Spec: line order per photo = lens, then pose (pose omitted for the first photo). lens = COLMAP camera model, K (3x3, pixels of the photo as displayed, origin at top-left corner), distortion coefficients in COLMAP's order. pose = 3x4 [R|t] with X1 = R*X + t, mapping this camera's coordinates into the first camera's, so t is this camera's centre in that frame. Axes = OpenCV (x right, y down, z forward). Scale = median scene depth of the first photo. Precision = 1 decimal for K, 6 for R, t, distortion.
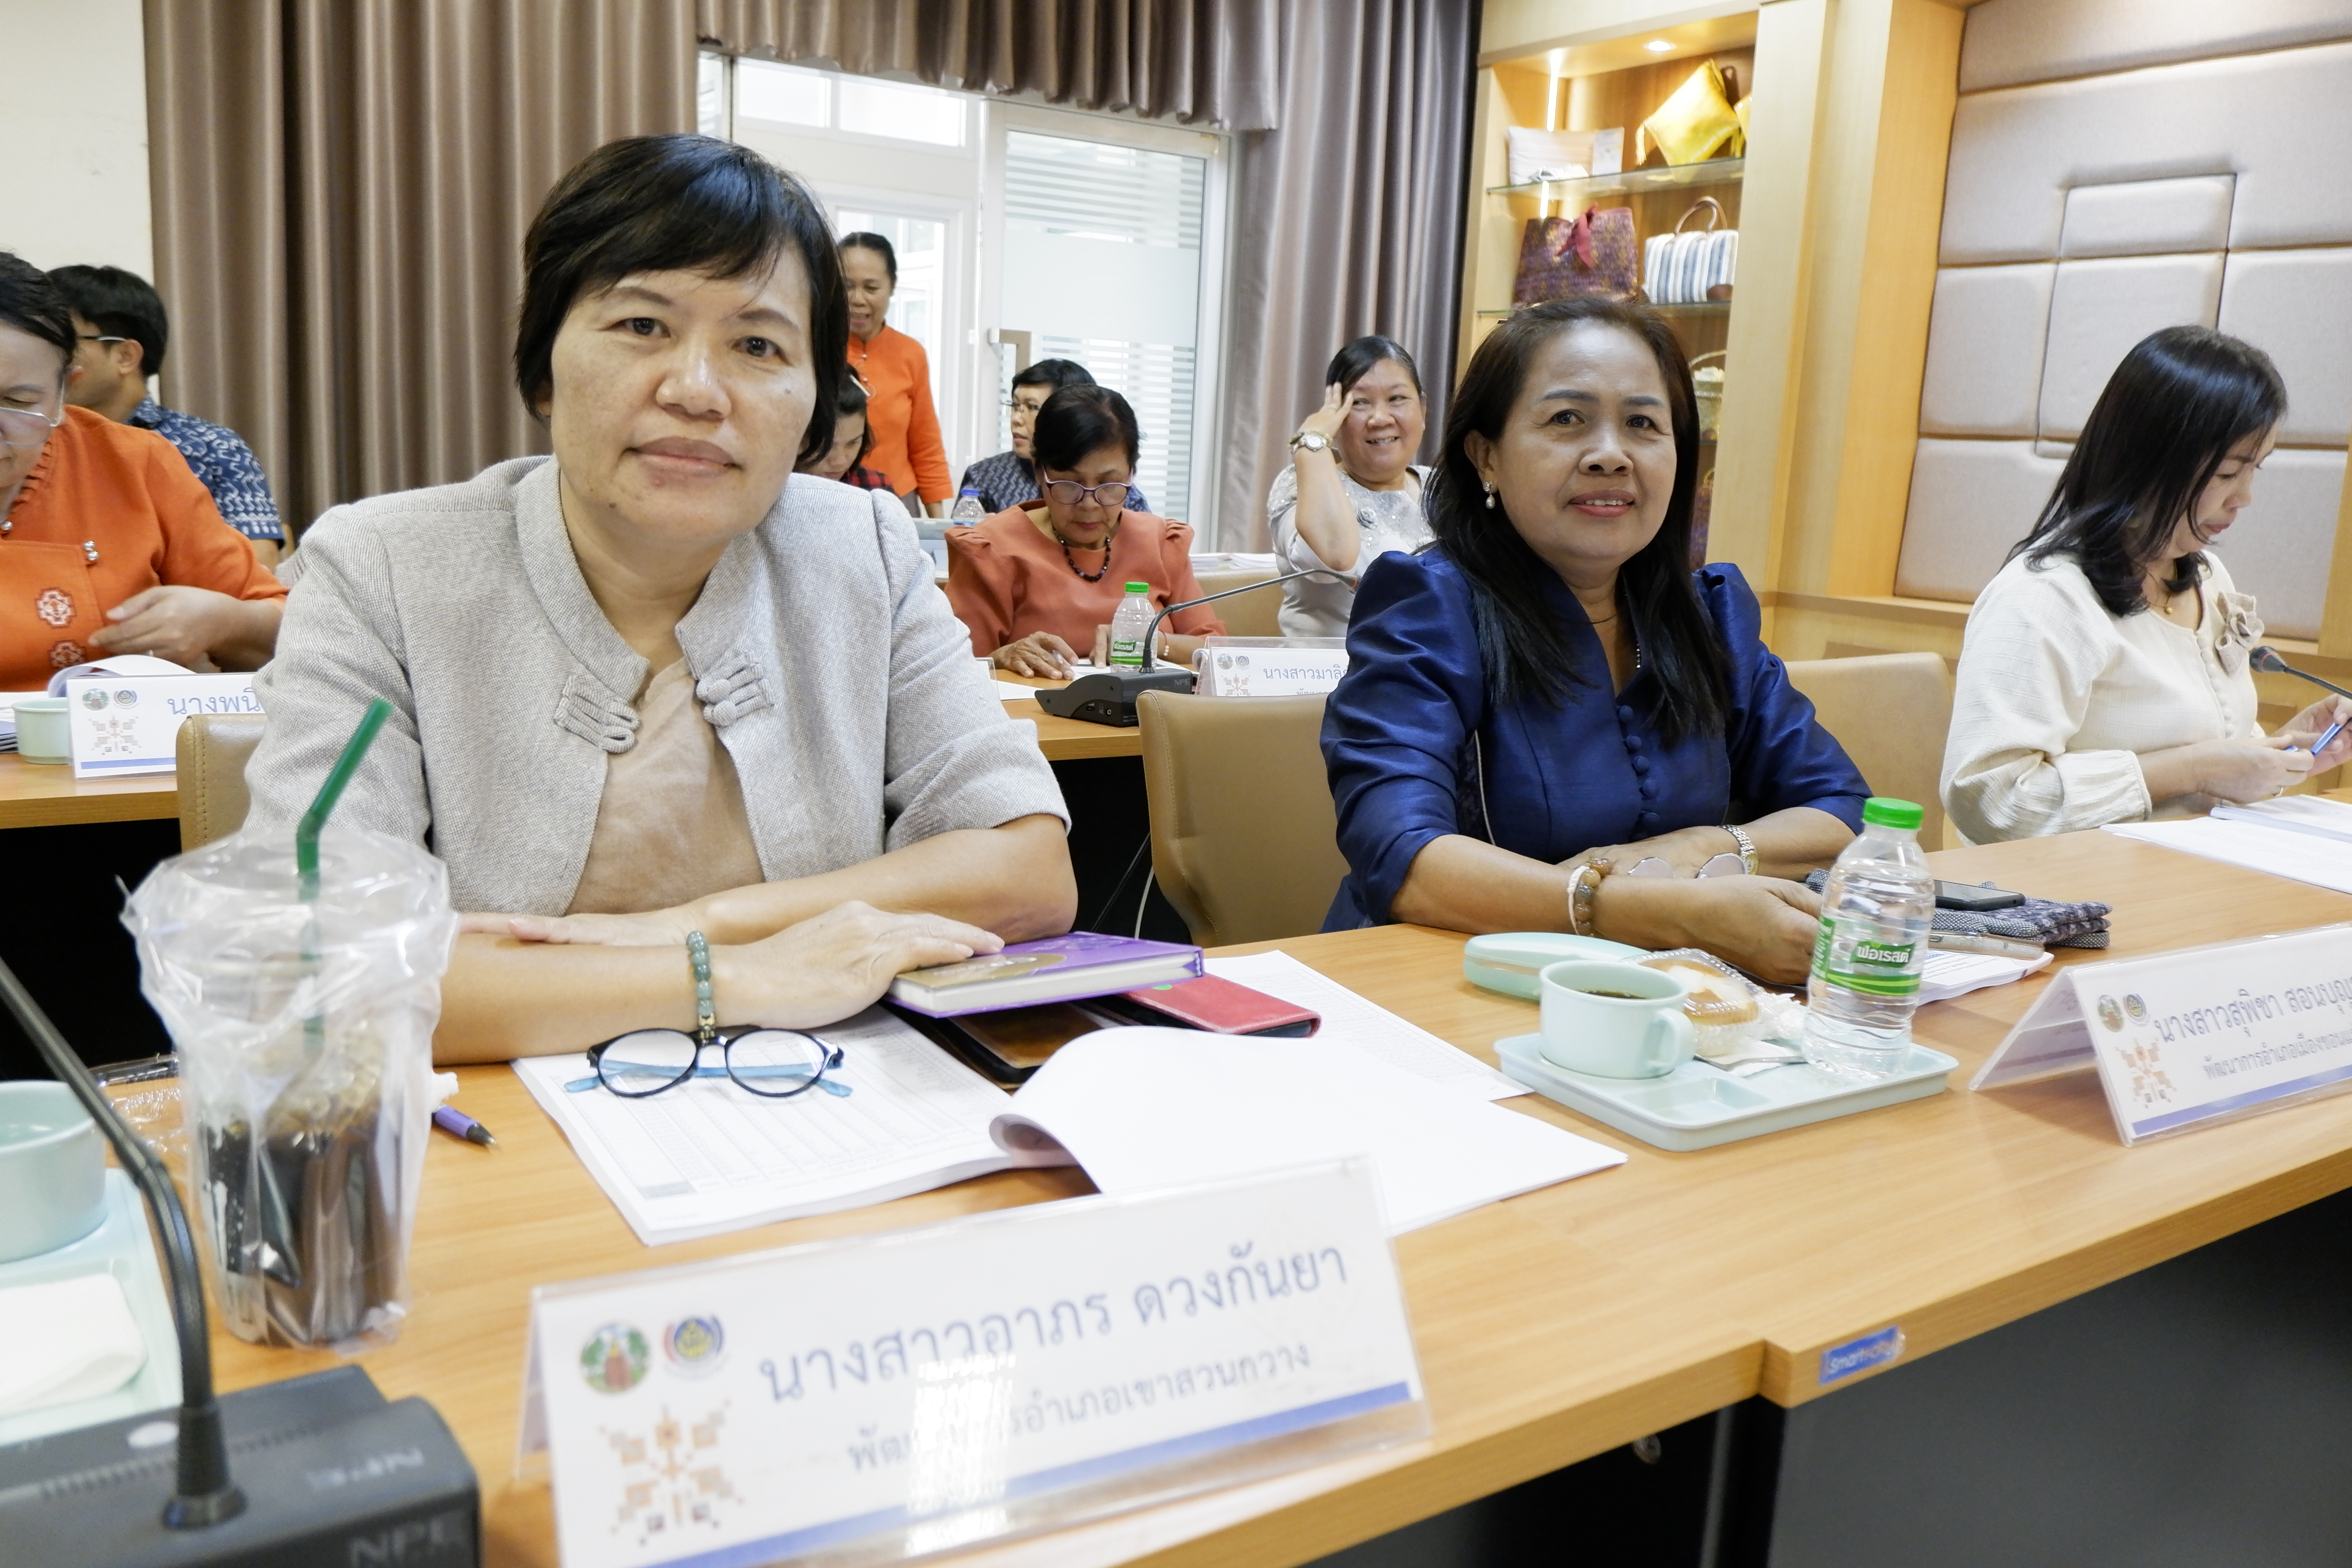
lens RADIAL K [[1810.7, 0, 1176.0], [0, 1810.7, 784.0], [0, 0, 1]] dist [-0.020223, -0.011705]
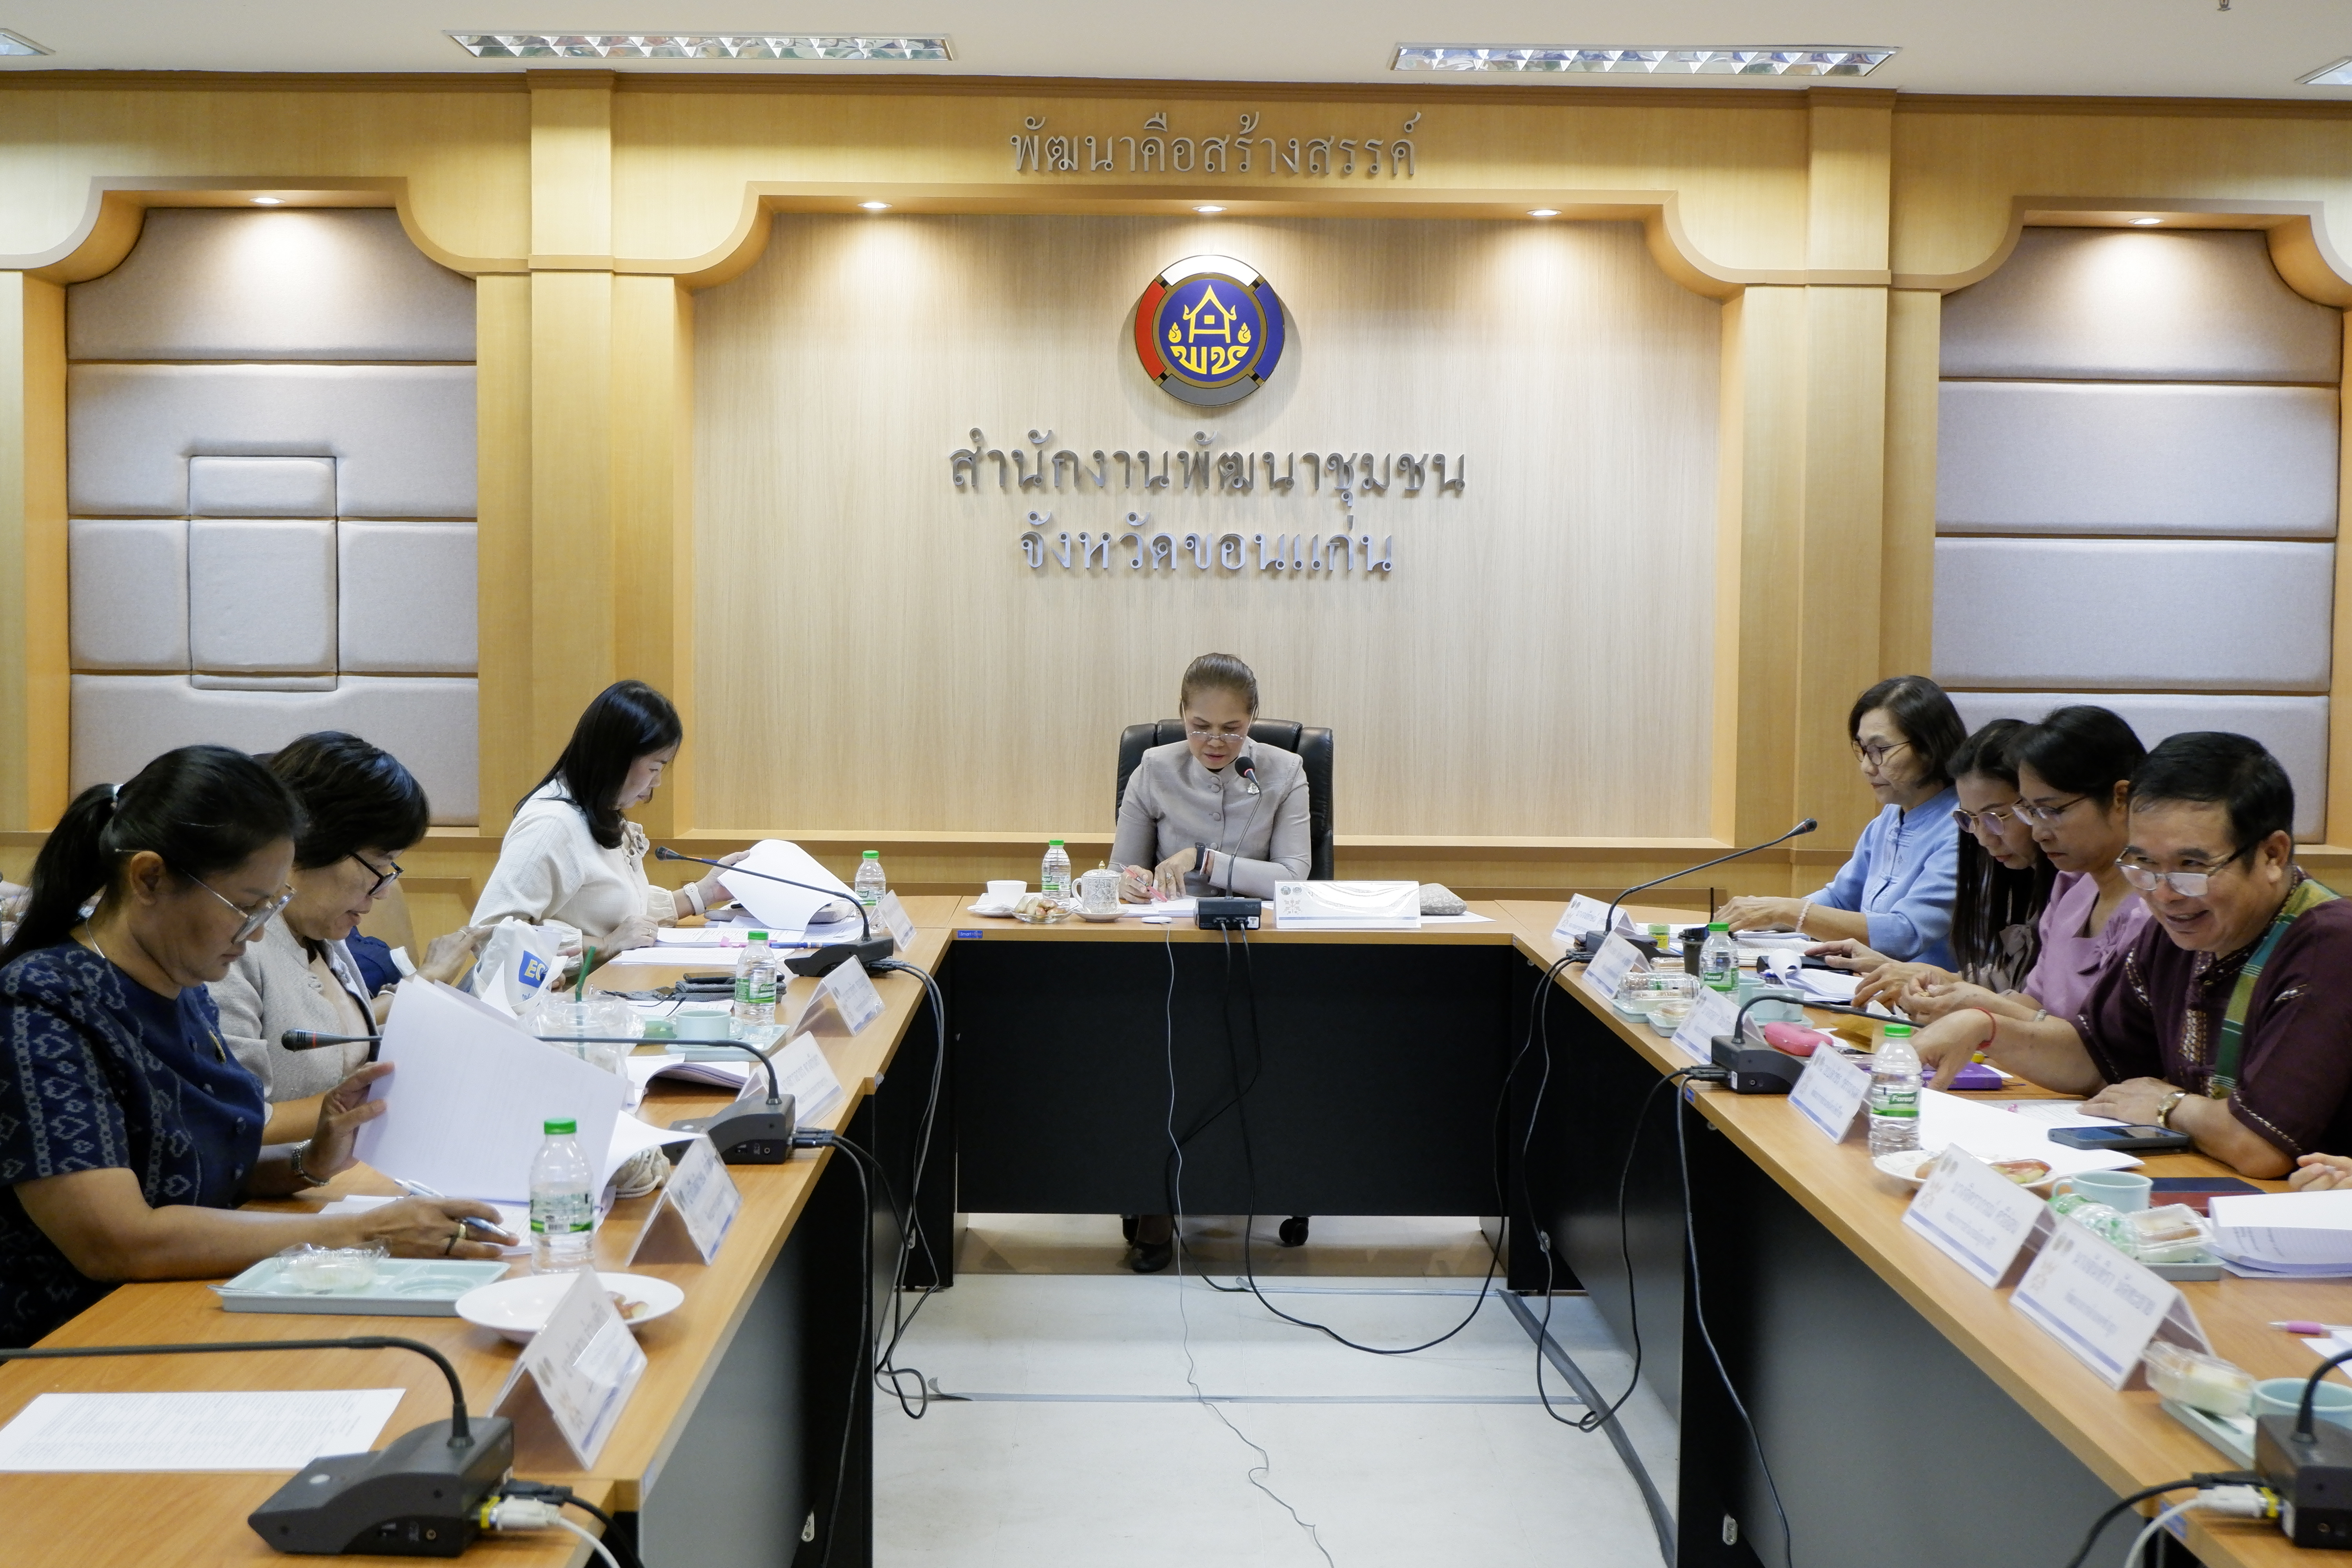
lens RADIAL K [[2786.2, 0, 1176.0], [0, 2786.2, 784.0], [0, 0, 1]] dist [-0.029369, -0.036635]
pose [[0.532018, -0.095002, 0.841387, -0.645578], [0.171499, 0.985180, 0.002797, -0.022629], [-0.829183, 0.142809, 0.540426, -0.426015]]
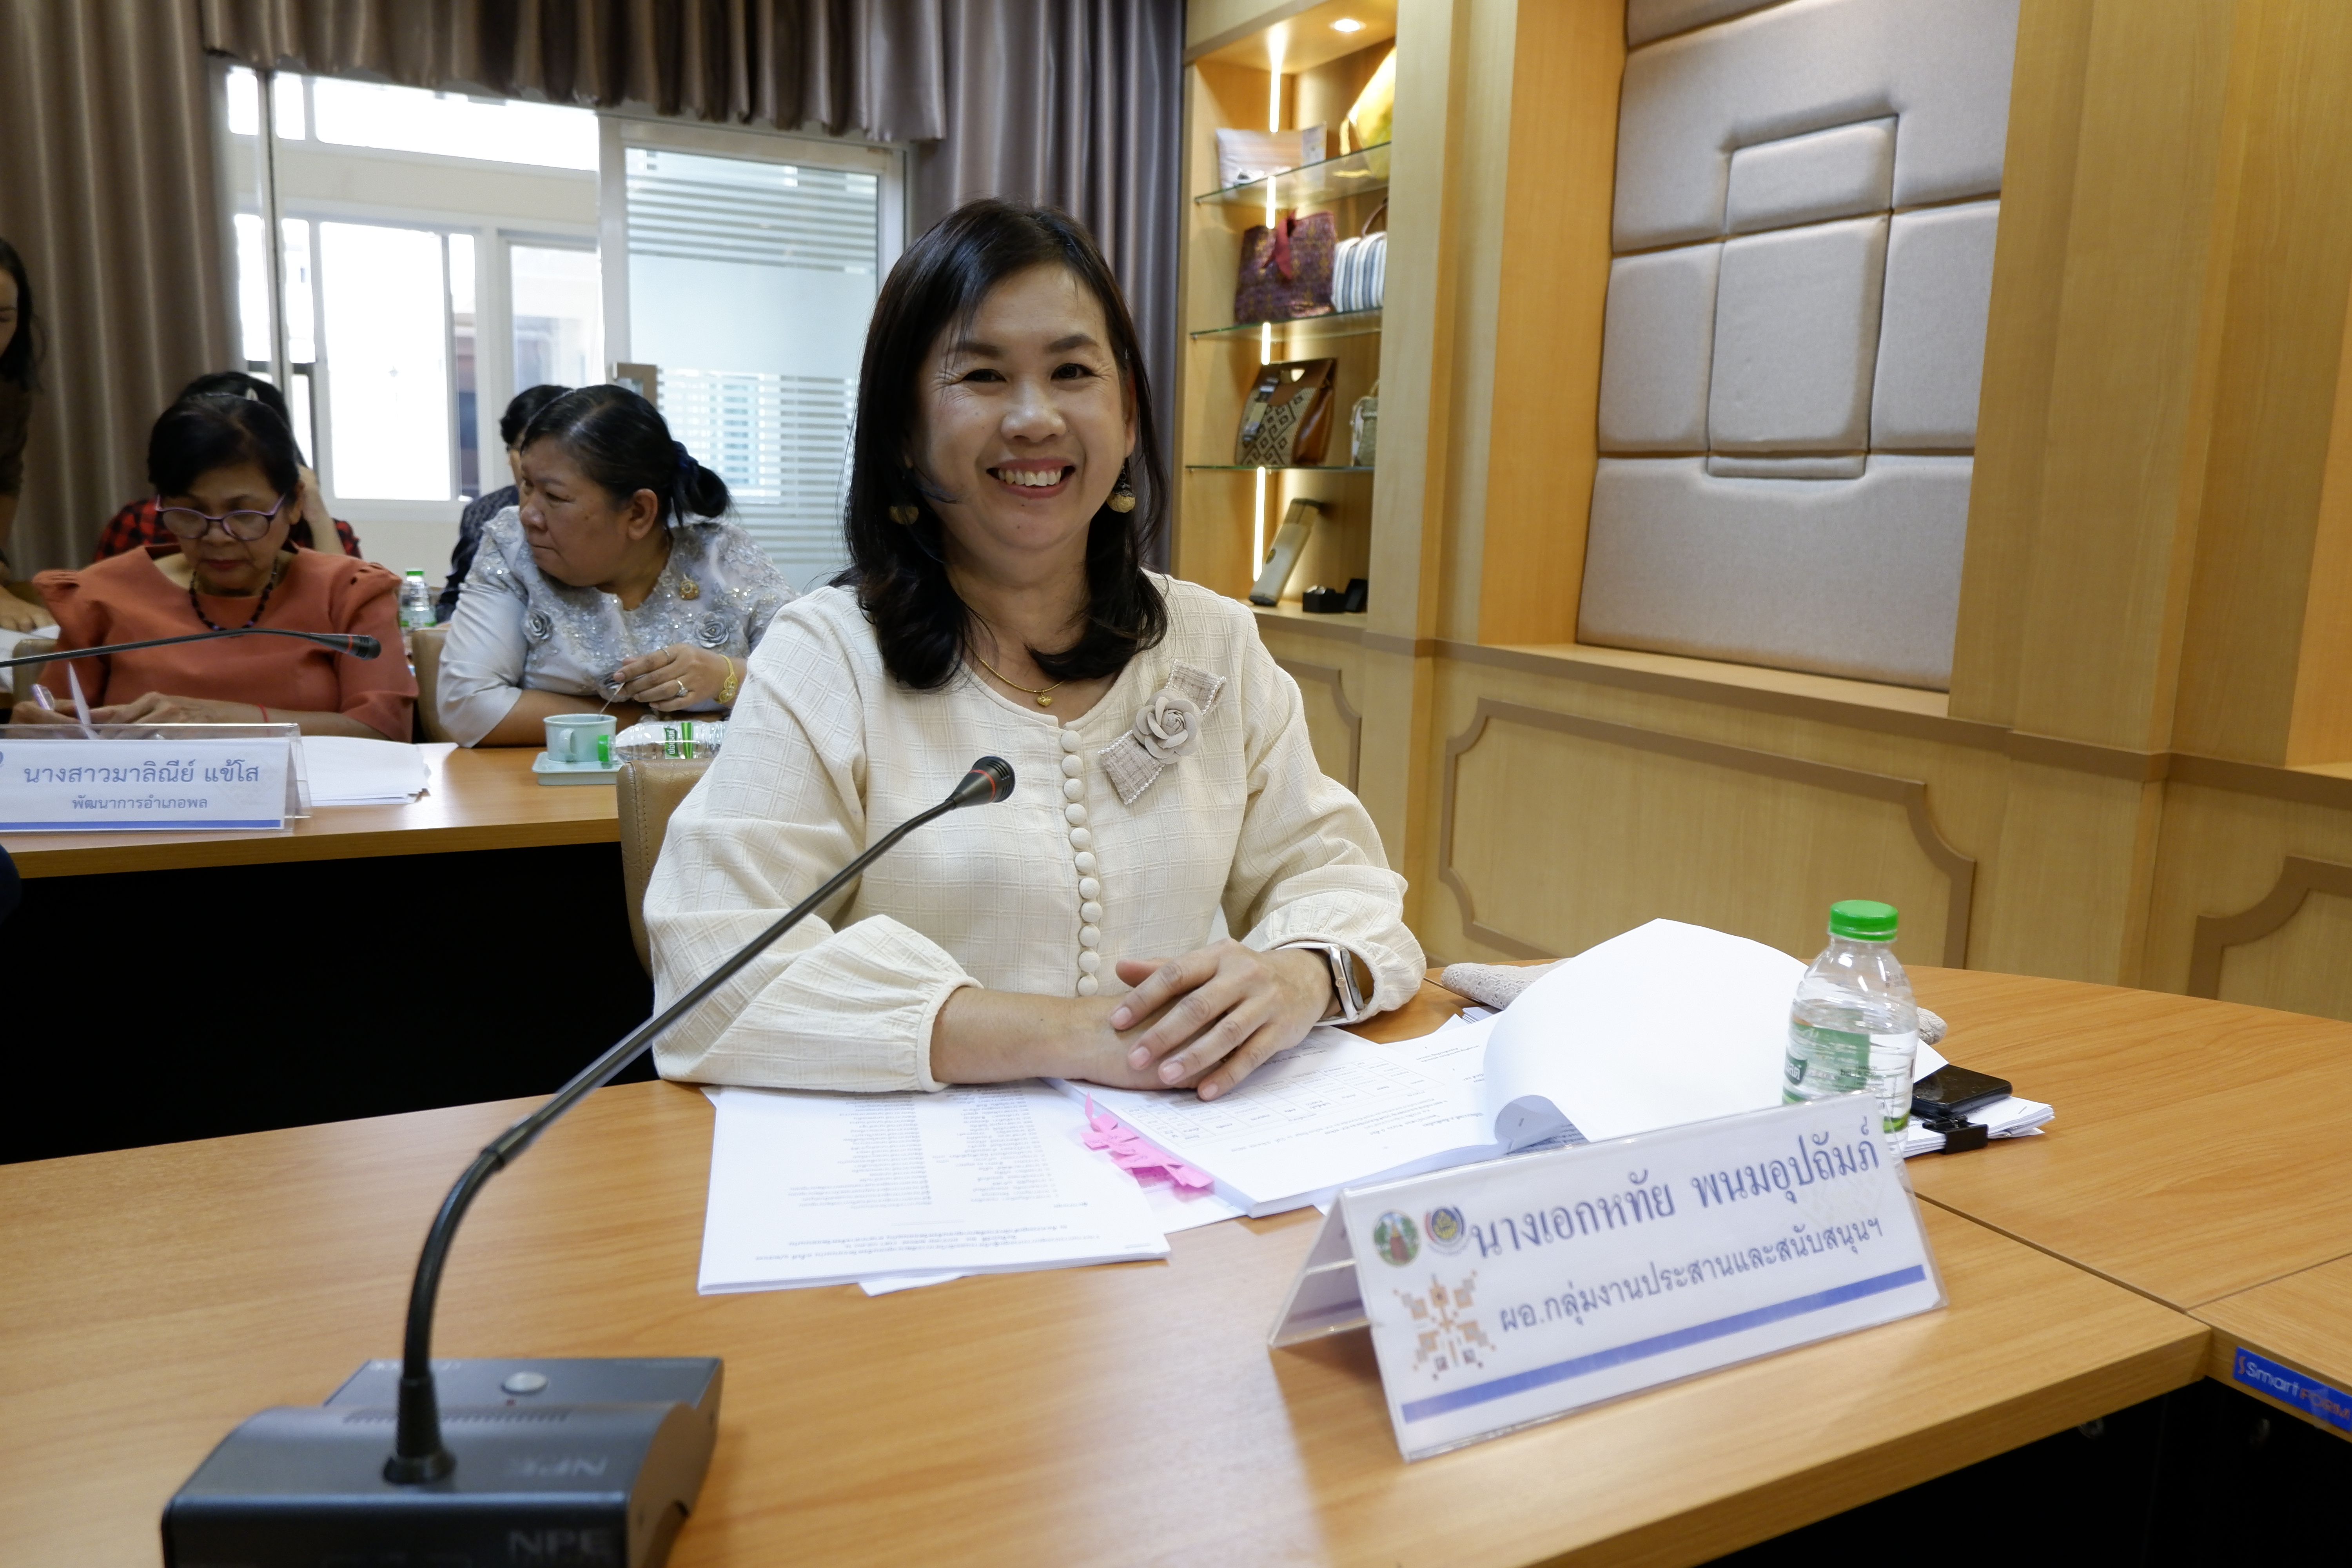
lens RADIAL K [[1703.4, 0, 1176.0], [0, 1703.4, 784.0], [0, 0, 1]] dist [-0.009143, -0.005474]
pose [[0.995784, -0.002793, -0.091689, 0.300058], [0.000897, 0.999785, -0.020711, -0.022803], [0.091727, 0.020541, 0.995572, 0.194575]]
